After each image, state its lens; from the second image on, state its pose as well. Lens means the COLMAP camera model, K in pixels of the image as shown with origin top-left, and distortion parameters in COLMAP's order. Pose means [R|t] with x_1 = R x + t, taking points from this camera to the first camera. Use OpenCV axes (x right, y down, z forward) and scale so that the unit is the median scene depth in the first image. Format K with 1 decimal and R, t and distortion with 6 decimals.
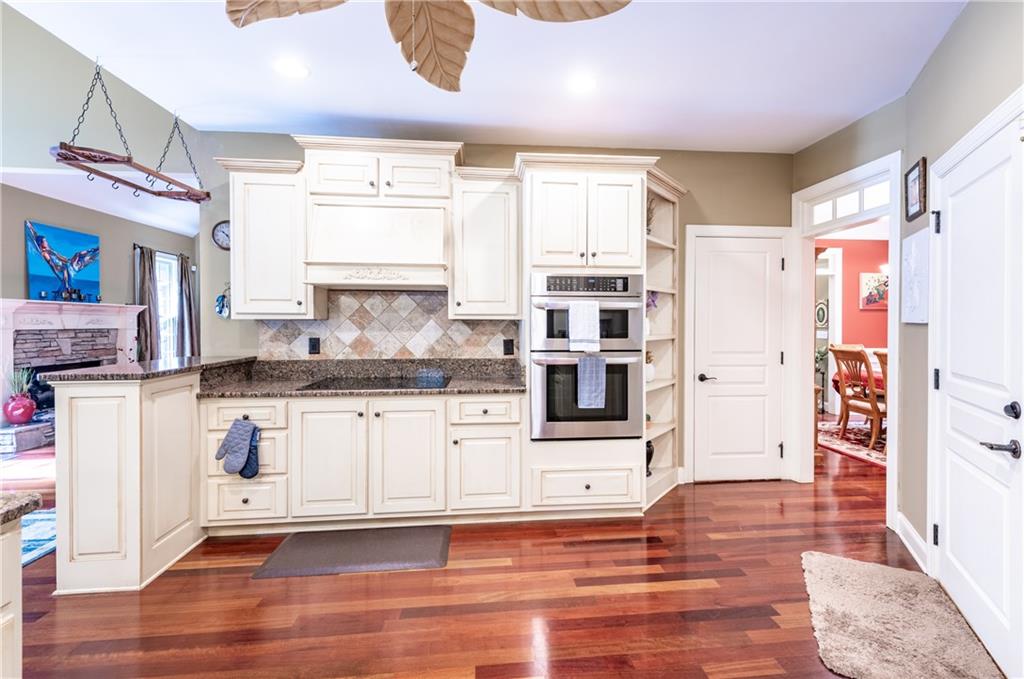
lens RADIAL K [[424.8, 0, 510.4], [0, 424.8, 324.4], [0, 0, 1]] dist [0.007135, -0.000272]
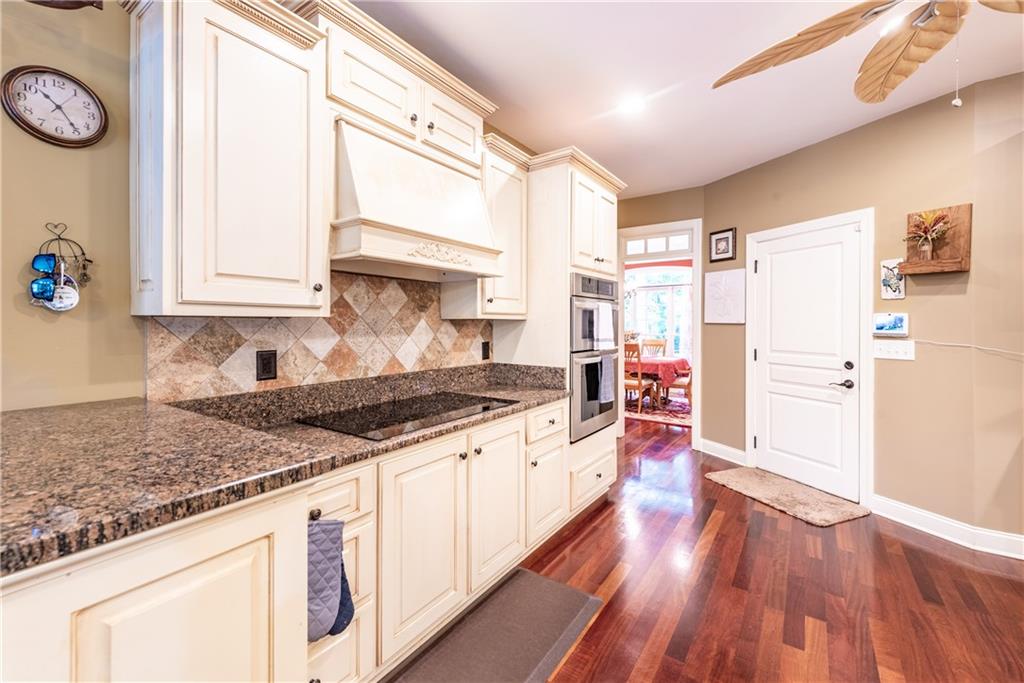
lens RADIAL K [[424.9, 0, 507.2], [0, 424.9, 324.5], [0, 0, 1]] dist [0.014211, -0.000057]
pose [[0.656712, -0.002763, 0.754137, -0.728866], [0.002875, 0.999995, 0.001160, -0.002195], [-0.754136, 0.001406, 0.656716, 0.434580]]
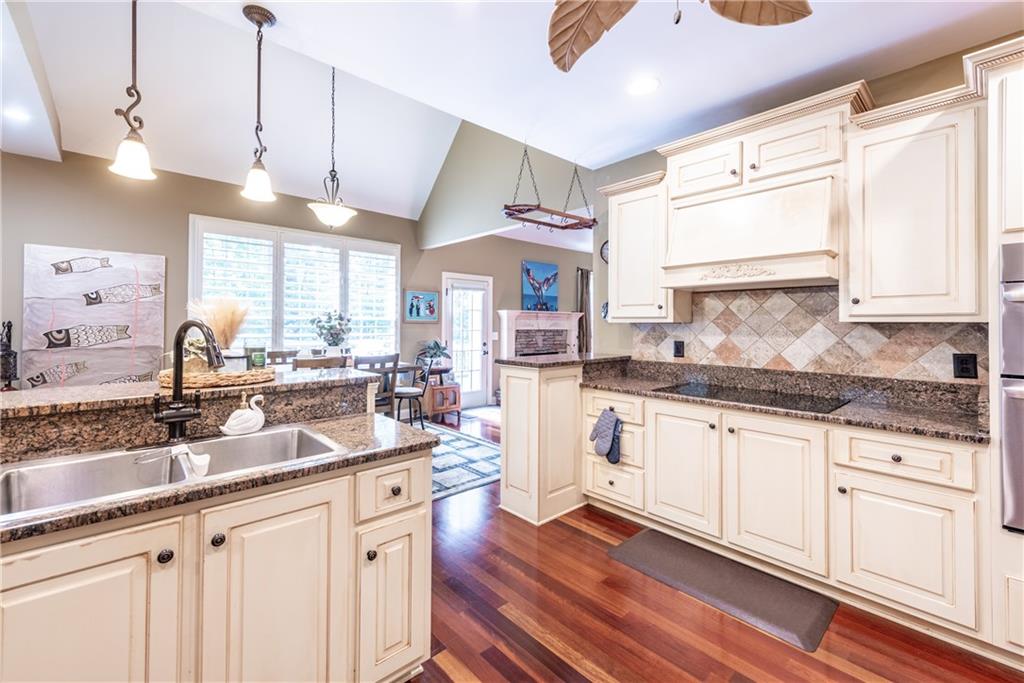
lens RADIAL K [[413.5, 0, 521.5], [0, 413.5, 320.9], [0, 0, 1]] dist [0.019496, -0.007154]
pose [[0.621811, -0.005201, -0.783150, 0.083651], [-0.007639, 0.999890, -0.012706, -0.001029], [0.783130, 0.013883, 0.621703, 0.103936]]
